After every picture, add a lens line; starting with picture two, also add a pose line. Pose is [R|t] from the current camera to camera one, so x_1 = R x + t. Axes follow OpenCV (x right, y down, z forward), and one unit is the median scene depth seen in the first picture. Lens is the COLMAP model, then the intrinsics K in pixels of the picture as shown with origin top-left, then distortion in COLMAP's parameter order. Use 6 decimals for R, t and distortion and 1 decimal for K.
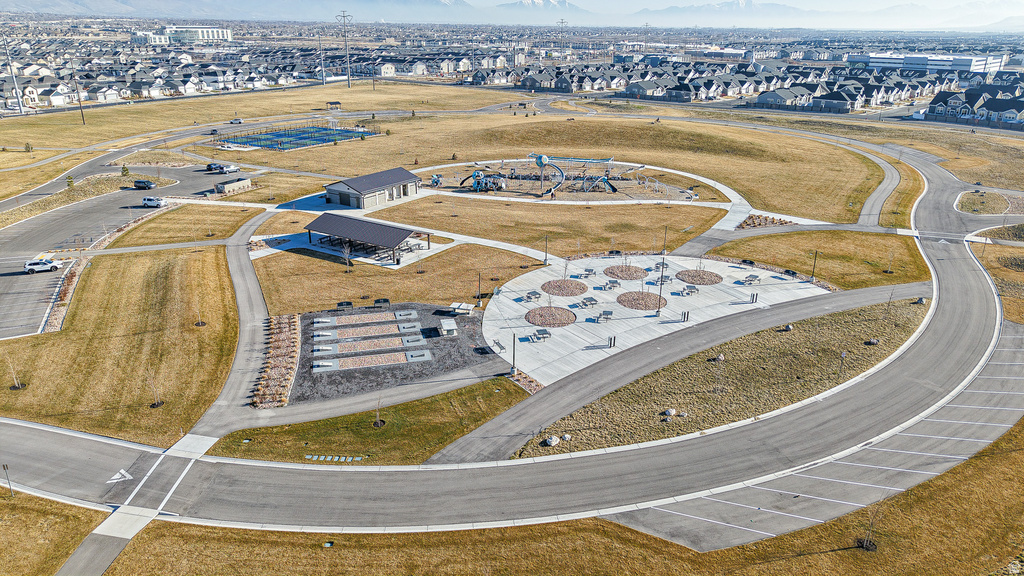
lens RADIAL K [[687.5, 0, 513.2], [0, 687.5, 285.8], [0, 0, 1]] dist [0.033023, -0.047144]
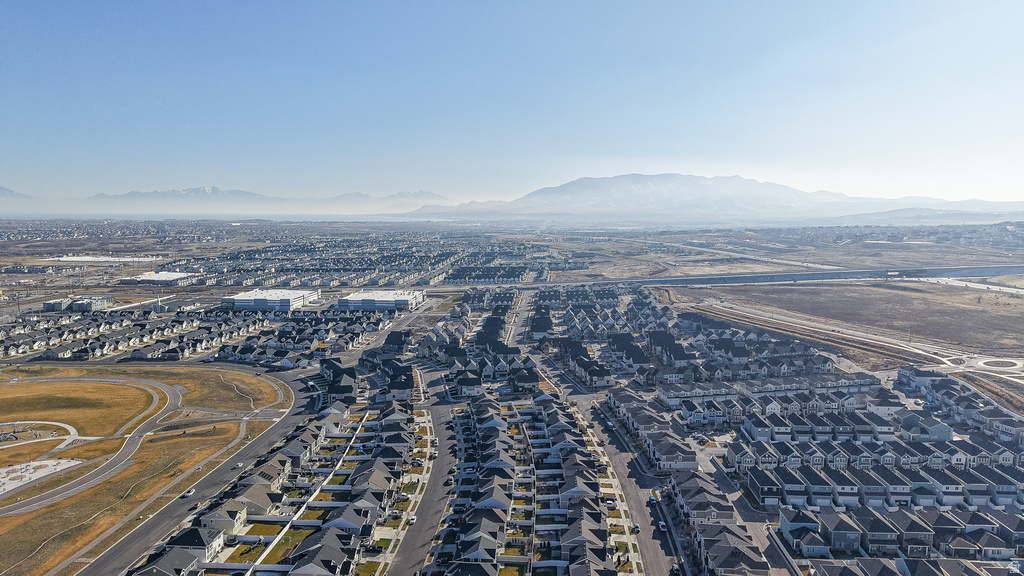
lens RADIAL K [[687.5, 0, 513.2], [0, 687.5, 285.8], [0, 0, 1]] dist [0.033023, -0.047144]
pose [[0.759698, -0.079706, 0.645373, -0.018966], [0.237172, 0.958057, -0.160863, 0.062076], [-0.605482, 0.275271, 0.746738, -0.843627]]
